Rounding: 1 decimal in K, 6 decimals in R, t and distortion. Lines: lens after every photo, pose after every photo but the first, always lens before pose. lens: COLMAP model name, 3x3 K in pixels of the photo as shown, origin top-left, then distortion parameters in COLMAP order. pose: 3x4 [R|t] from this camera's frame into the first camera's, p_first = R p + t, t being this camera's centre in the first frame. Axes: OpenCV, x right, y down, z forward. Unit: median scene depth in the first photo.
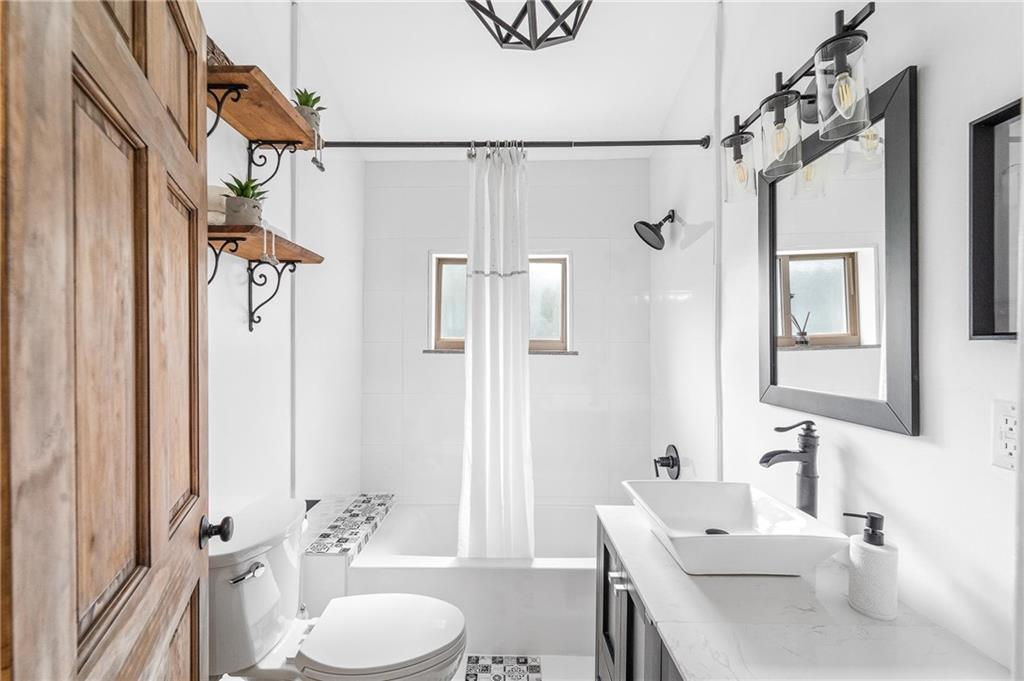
lens RADIAL K [[453.4, 0, 504.3], [0, 453.4, 353.0], [0, 0, 1]] dist [0.001237, -0.000482]
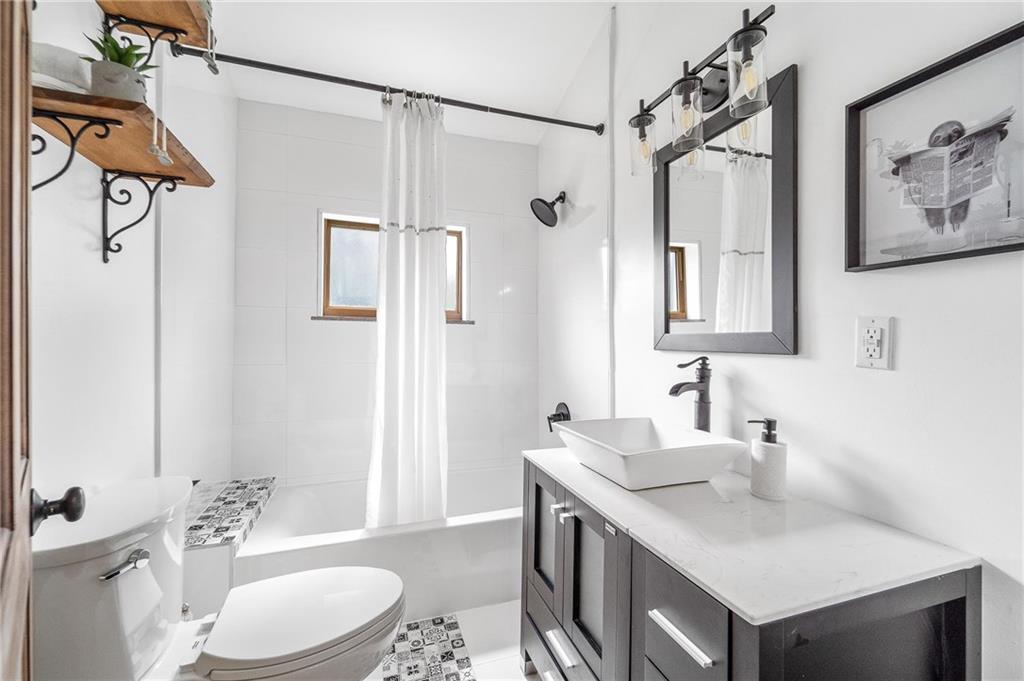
lens RADIAL K [[424.8, 0, 509.9], [0, 424.8, 346.8], [0, 0, 1]] dist [0.001311, -0.000569]
pose [[0.940244, -0.002612, 0.340490, -0.163441], [0.002931, 0.999996, -0.000422, 0.099373], [-0.340488, 0.001395, 0.940248, 0.090570]]
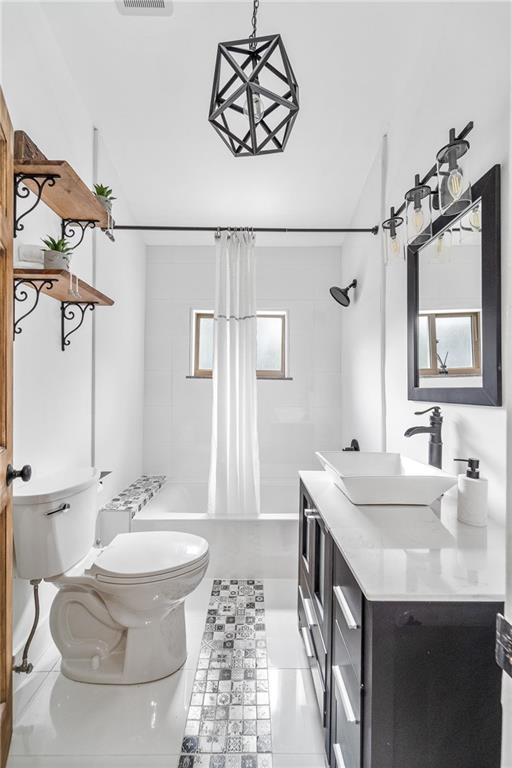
lens RADIAL K [[315.8, 0, 256.9], [0, 315.8, 393.7], [0, 0, 1]] dist [0.002268, 0.000028]
pose [[0.999672, 0.004804, 0.025167, 0.038716], [-0.004716, 0.999983, -0.003560, 0.092390], [-0.025184, 0.003440, 0.999677, -0.028897]]
